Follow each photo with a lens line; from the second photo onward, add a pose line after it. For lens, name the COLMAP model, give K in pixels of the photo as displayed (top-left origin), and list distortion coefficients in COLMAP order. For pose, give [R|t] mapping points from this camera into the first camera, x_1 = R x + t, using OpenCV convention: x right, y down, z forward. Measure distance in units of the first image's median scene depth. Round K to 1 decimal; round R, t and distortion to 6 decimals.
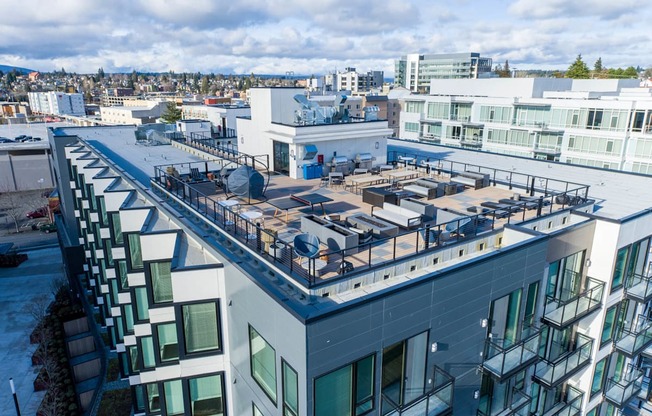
lens RADIAL K [[444.0, 0, 326.0], [0, 444.0, 208.0], [0, 0, 1]] dist [0.006779, 0.004670]
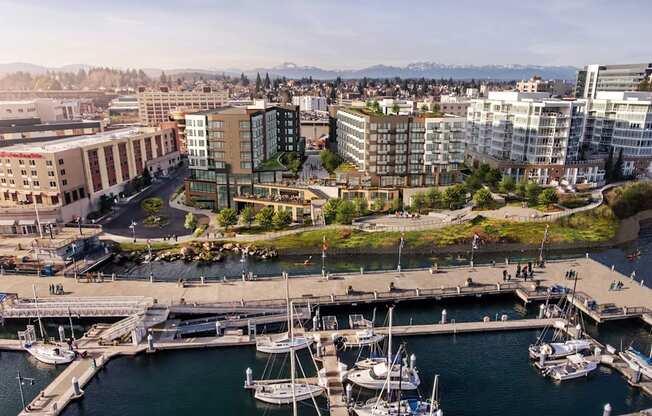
lens RADIAL K [[444.0, 0, 326.0], [0, 444.0, 208.0], [0, 0, 1]] dist [0.006779, 0.004670]
pose [[0.888710, 0.121910, -0.441965, 0.051624], [-0.126463, 0.991784, 0.019276, 0.028214], [0.440684, 0.038761, 0.896825, -0.109520]]
